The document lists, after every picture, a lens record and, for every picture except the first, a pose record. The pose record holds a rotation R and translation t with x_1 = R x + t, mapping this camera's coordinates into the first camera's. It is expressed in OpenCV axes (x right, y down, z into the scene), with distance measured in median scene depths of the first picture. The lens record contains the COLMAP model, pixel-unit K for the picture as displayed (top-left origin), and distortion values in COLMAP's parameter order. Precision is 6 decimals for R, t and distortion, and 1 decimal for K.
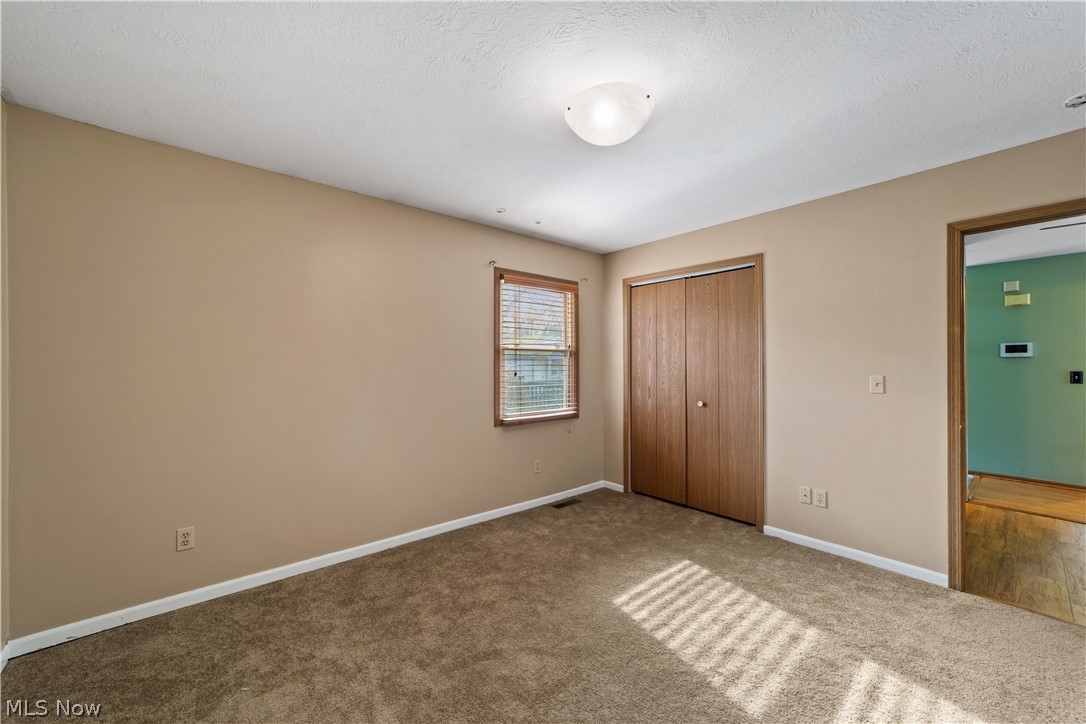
lens RADIAL K [[417.2, 0, 538.7], [0, 417.2, 364.6], [0, 0, 1]] dist [-0.018033, 0.008044]
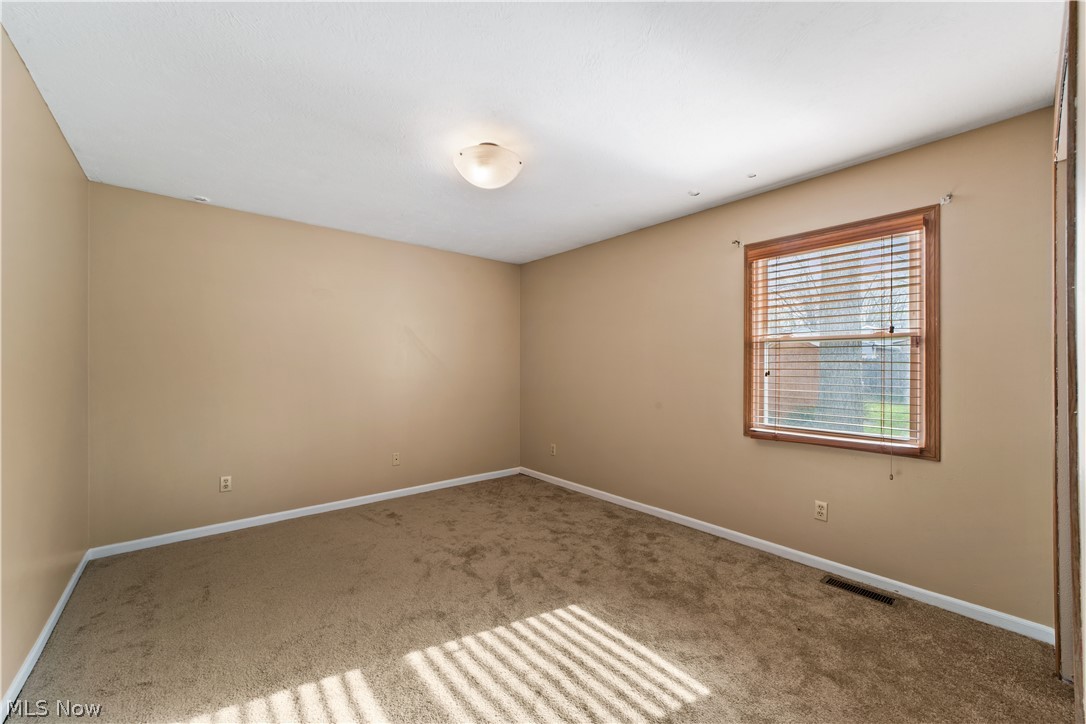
lens RADIAL K [[417.2, 0, 538.7], [0, 417.2, 364.6], [0, 0, 1]] dist [-0.018033, 0.008044]
pose [[-0.004138, -0.004051, -0.999983, 0.754617], [-0.005259, 0.999978, -0.004029, 0.012391], [0.999978, 0.005242, -0.004160, 0.606782]]
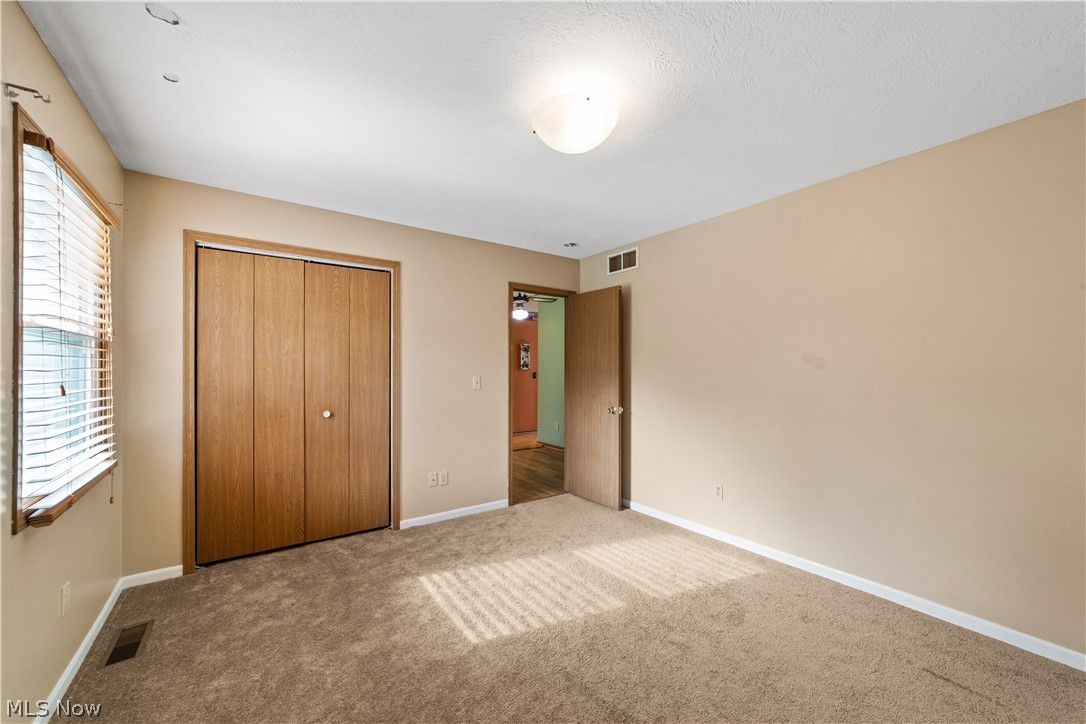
lens RADIAL K [[414.5, 0, 538.2], [0, 414.5, 368.0], [0, 0, 1]] dist [-0.006233, 0.000557]
pose [[0.093526, 0.004003, 0.995609, -0.437898], [-0.001943, 0.999991, -0.003838, 0.002006], [-0.995615, -0.001575, 0.093533, 0.517849]]
